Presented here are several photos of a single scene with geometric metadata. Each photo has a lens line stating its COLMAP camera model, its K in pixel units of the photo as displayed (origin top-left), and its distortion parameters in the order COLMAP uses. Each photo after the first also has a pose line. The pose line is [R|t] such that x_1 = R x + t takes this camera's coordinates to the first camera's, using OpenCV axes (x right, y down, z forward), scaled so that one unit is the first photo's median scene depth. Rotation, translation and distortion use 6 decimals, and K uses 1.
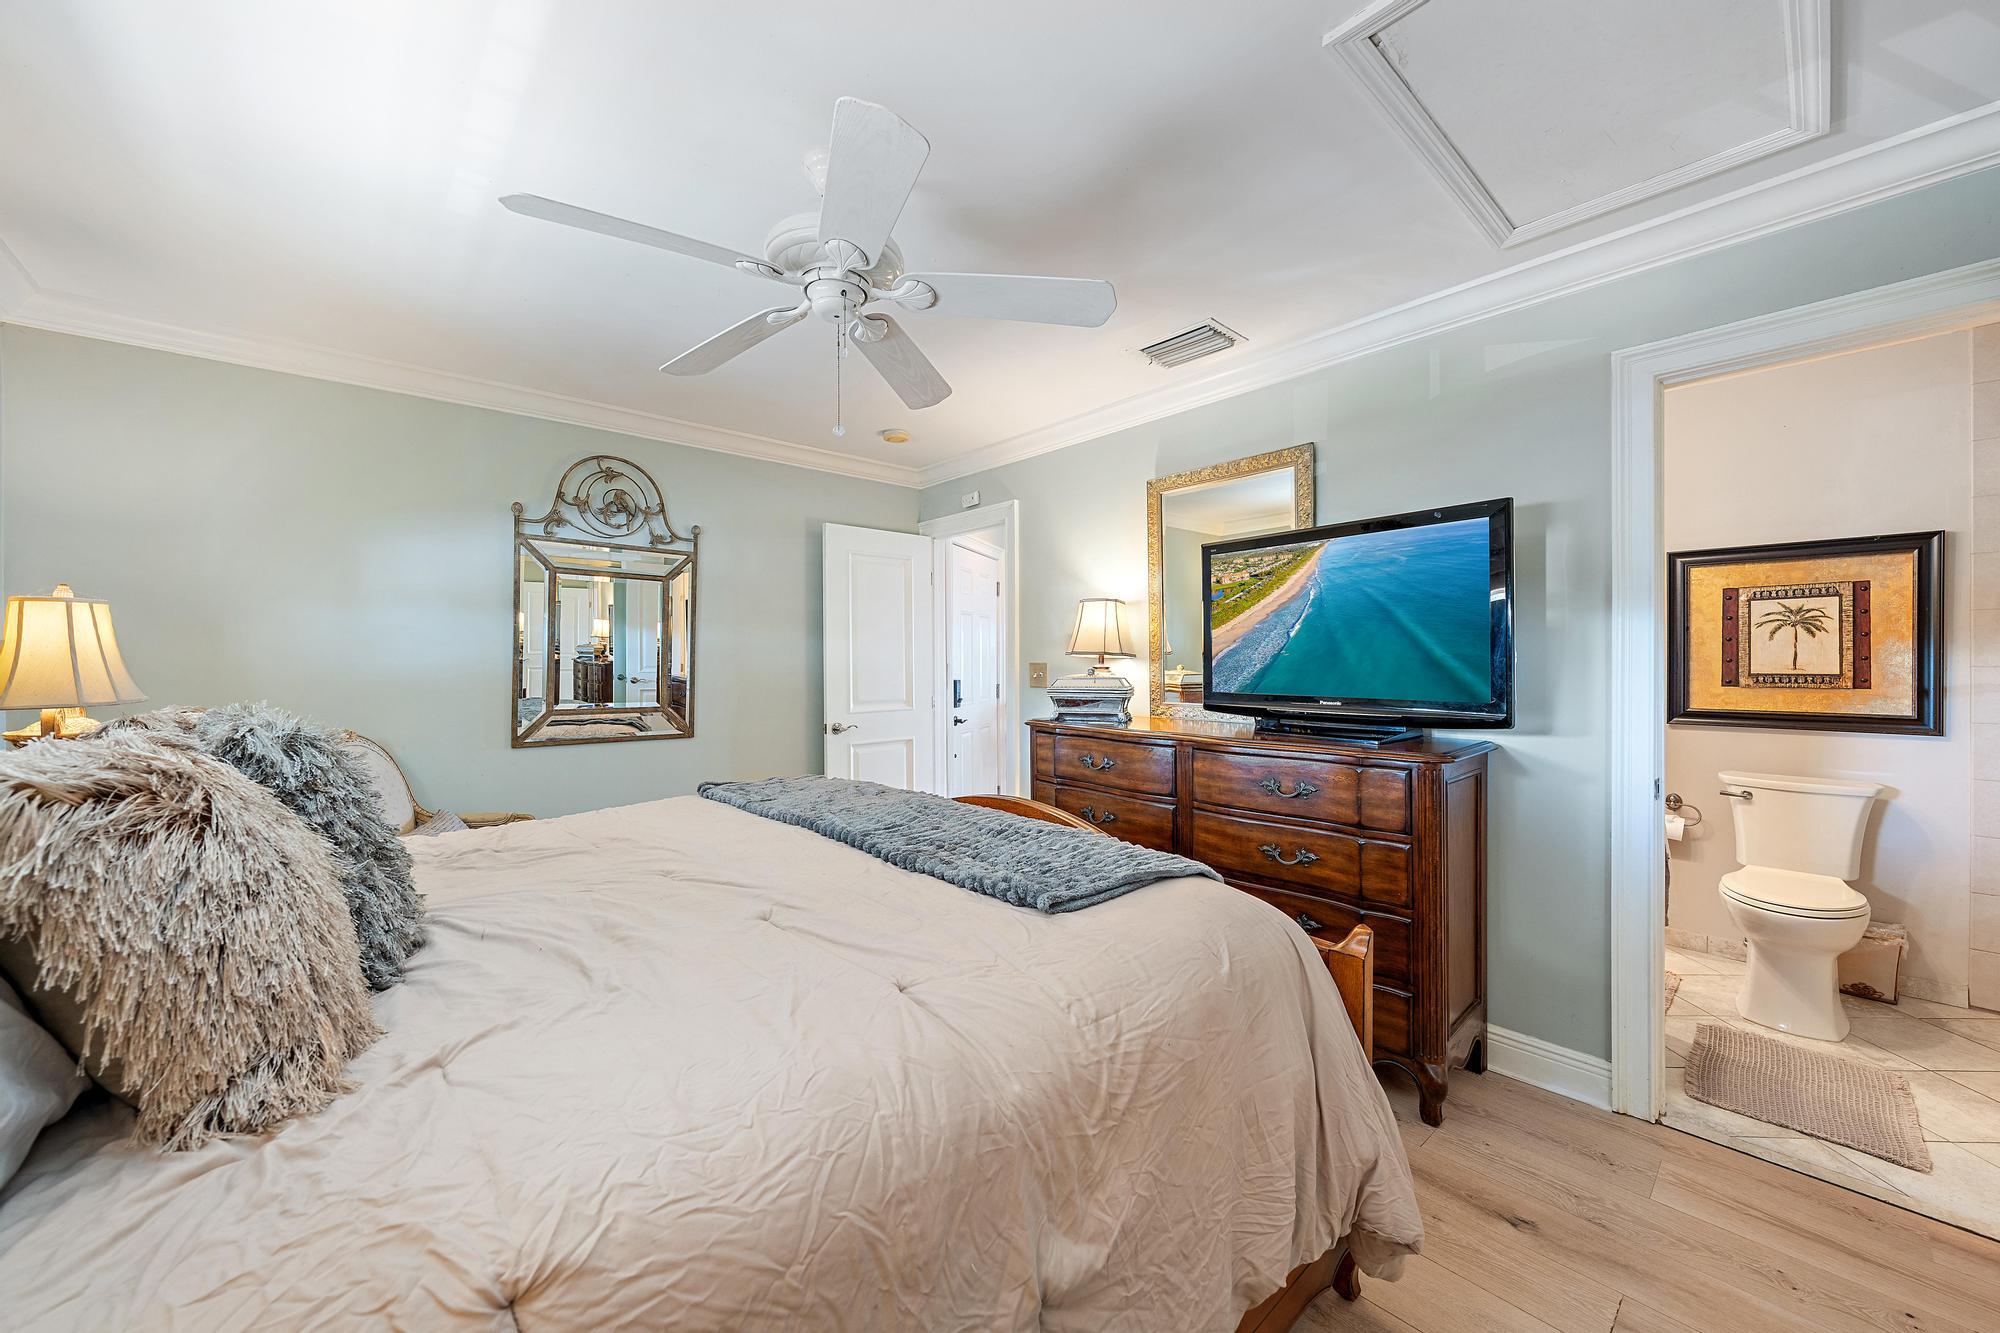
lens RADIAL K [[744.9, 0, 1000.0], [0, 744.9, 666.5], [0, 0, 1]] dist [-0.000825, -0.000167]
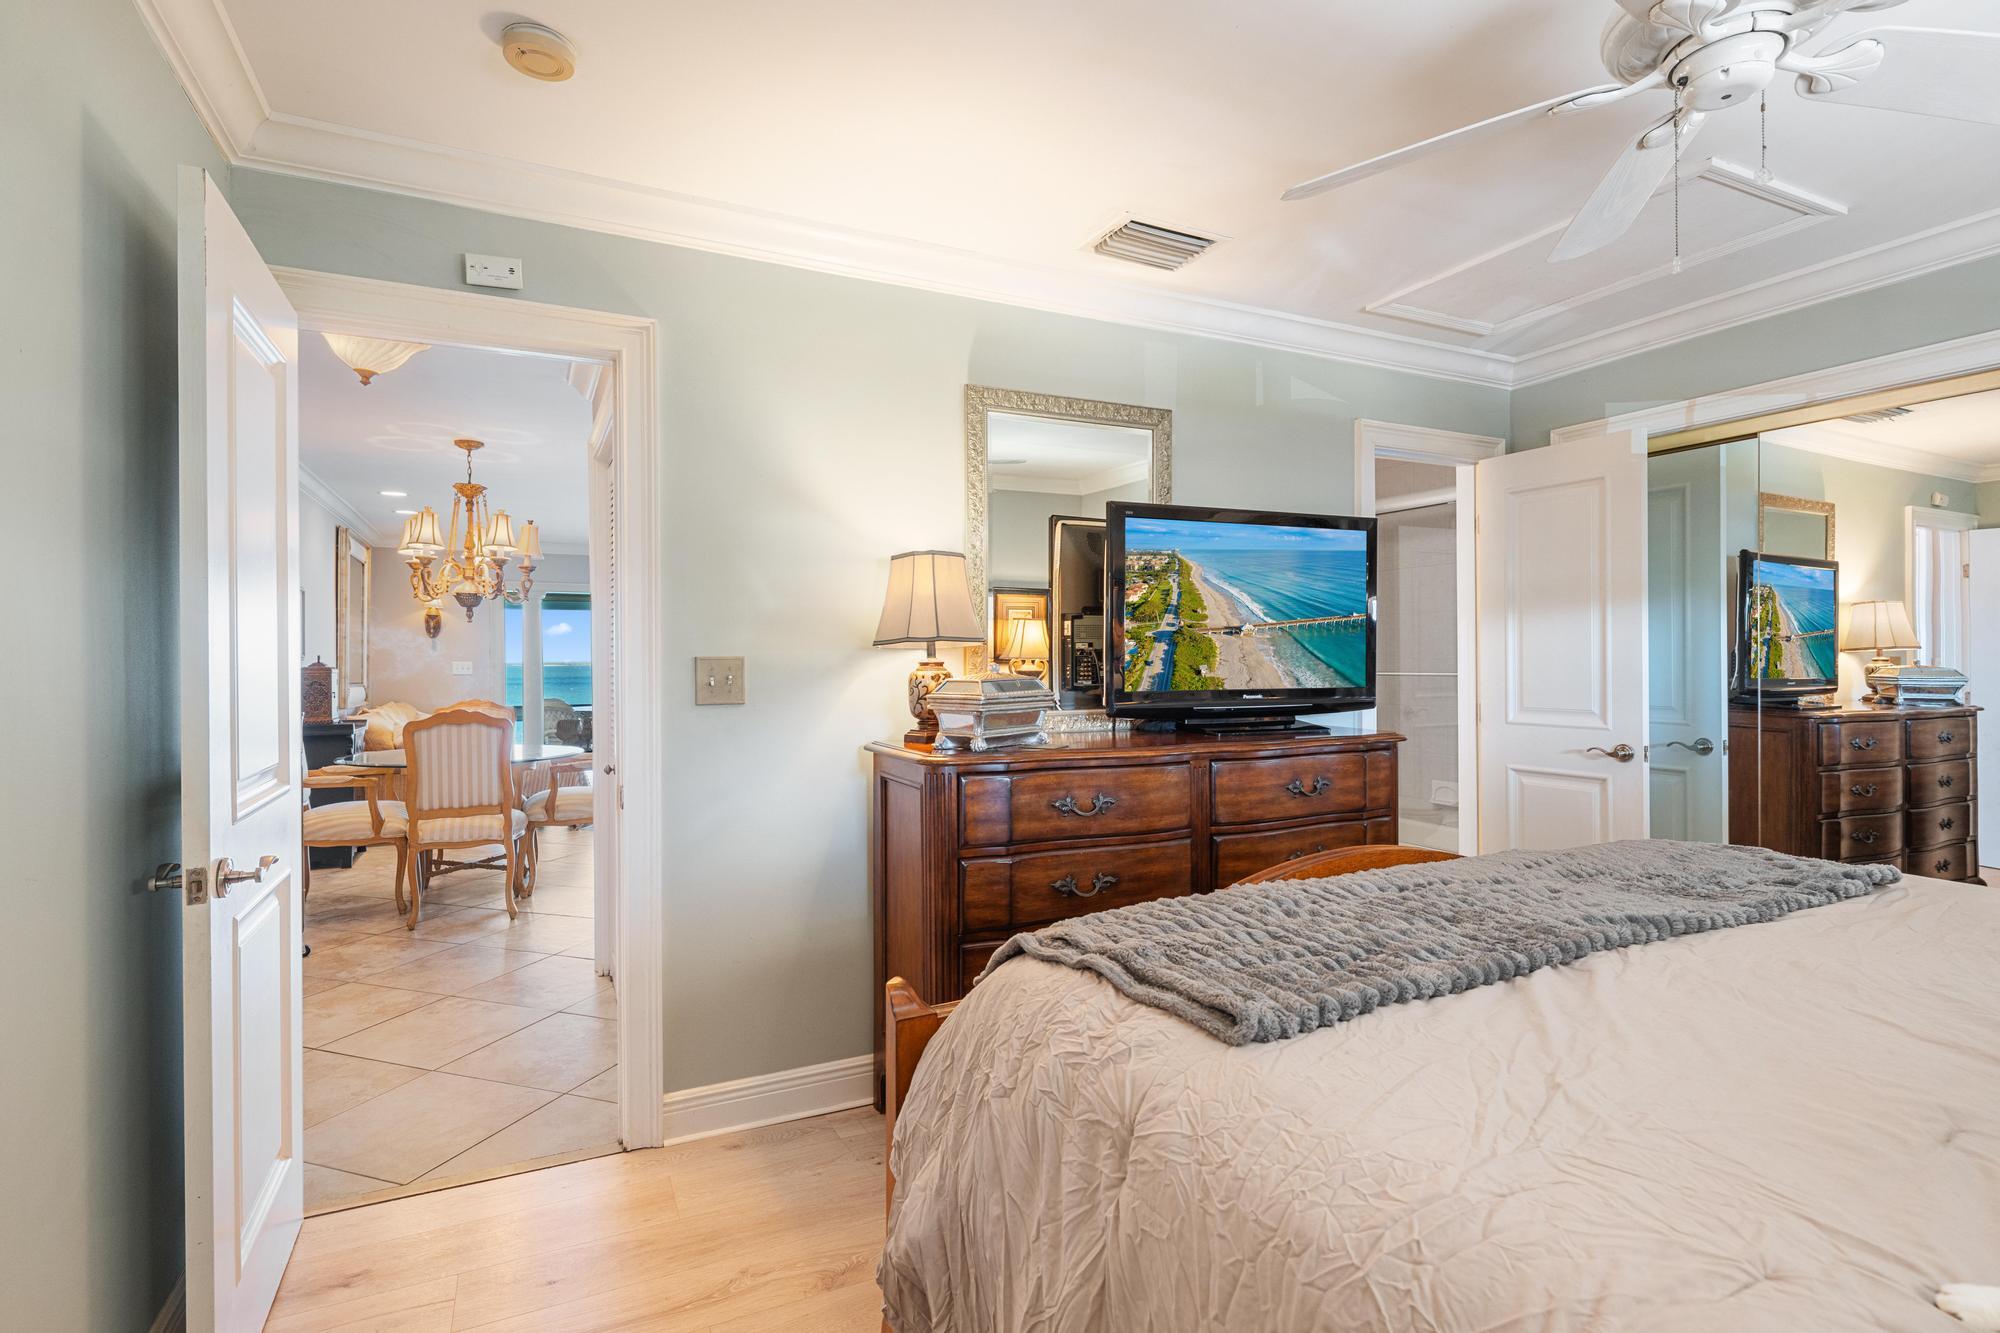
lens RADIAL K [[955.5, 0, 1000.0], [0, 955.5, 666.5], [0, 0, 1]] dist [0.003589, 0.000323]
pose [[0.262323, -0.004584, 0.964969, -0.801368], [0.011208, 0.999936, 0.001703, 0.004768], [-0.964915, 0.010369, 0.262358, 0.963180]]
